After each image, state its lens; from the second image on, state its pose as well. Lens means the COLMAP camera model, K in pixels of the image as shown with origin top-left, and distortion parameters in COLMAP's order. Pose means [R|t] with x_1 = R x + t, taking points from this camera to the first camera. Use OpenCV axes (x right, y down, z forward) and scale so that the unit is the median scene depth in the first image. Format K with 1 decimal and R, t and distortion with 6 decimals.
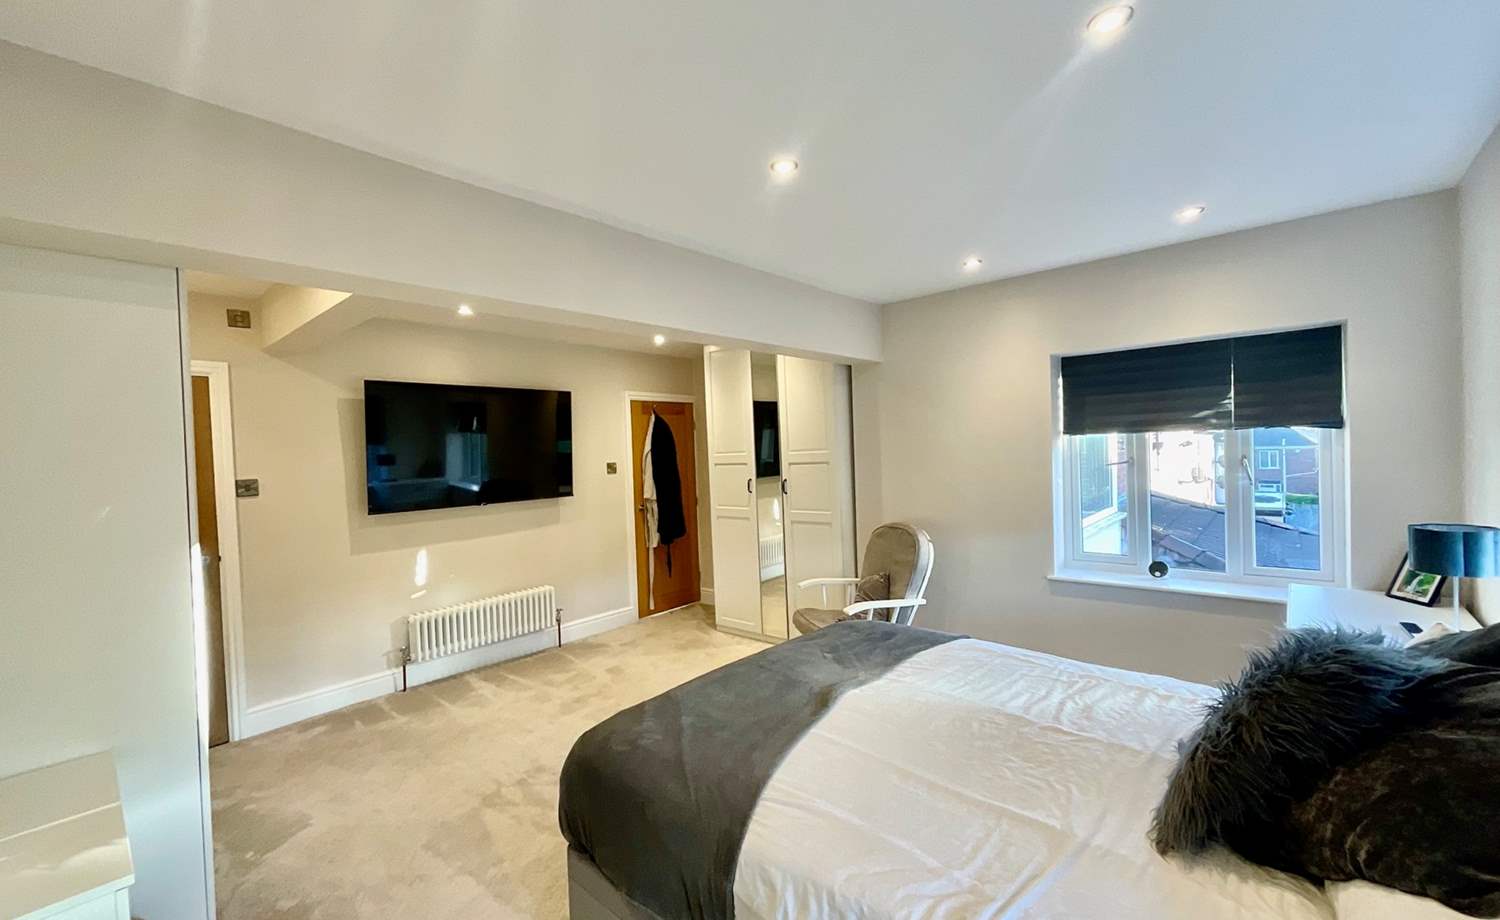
lens RADIAL K [[615.6, 0, 749.4], [0, 615.6, 463.0], [0, 0, 1]] dist [0.001707, 0.000732]
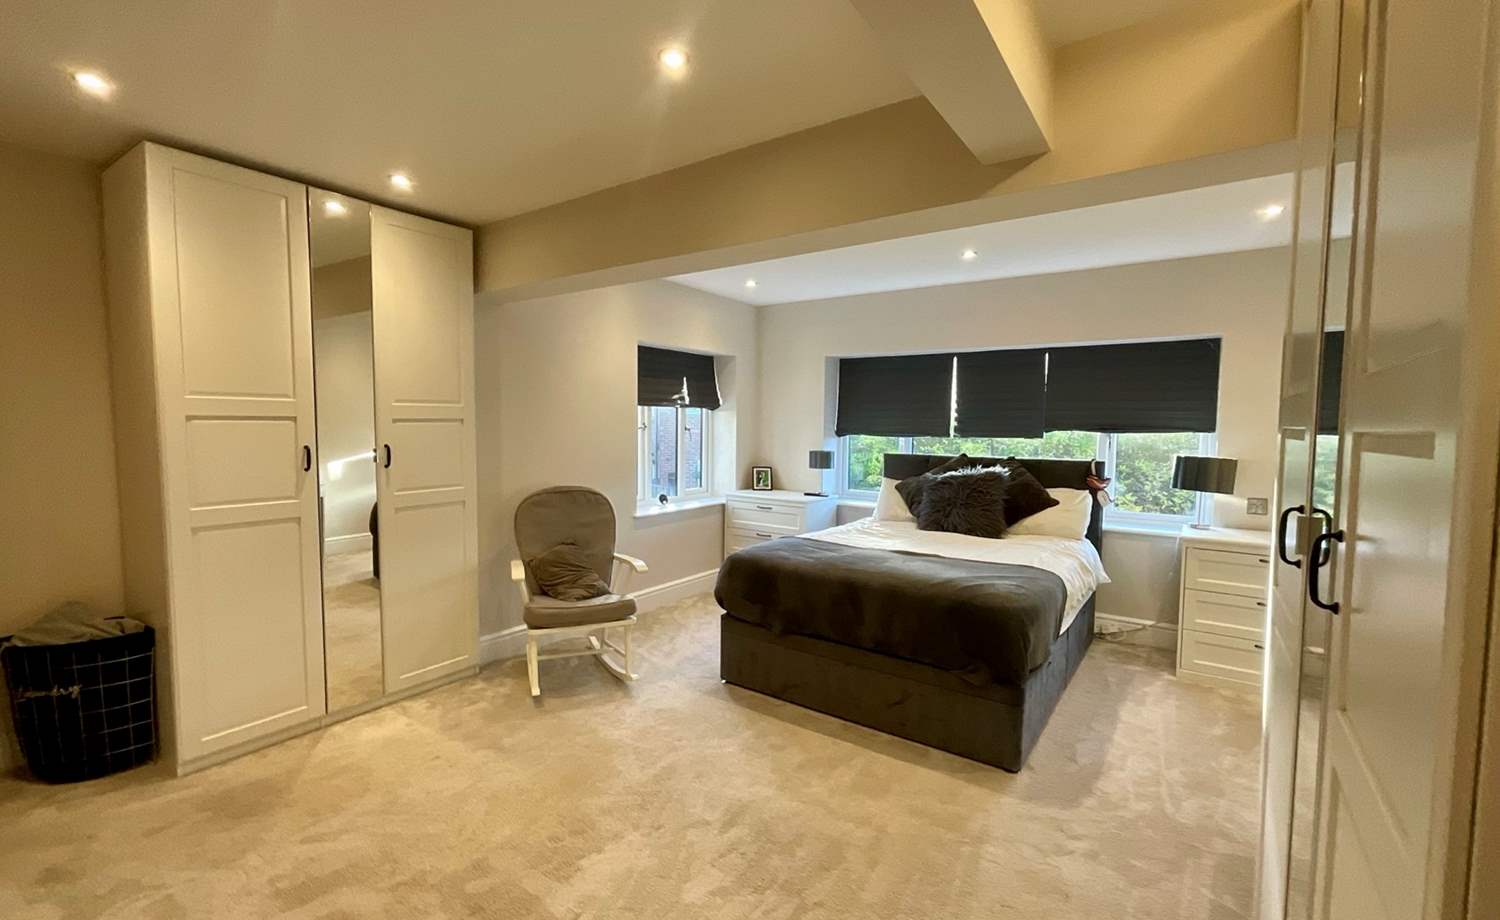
lens RADIAL K [[615.6, 0, 749.4], [0, 615.6, 463.0], [0, 0, 1]] dist [0.001707, 0.000732]
pose [[-0.085822, -0.024533, 0.996008, -0.793880], [0.022012, 0.999406, 0.026513, 0.048335], [-0.996067, 0.024199, -0.085231, 0.882251]]
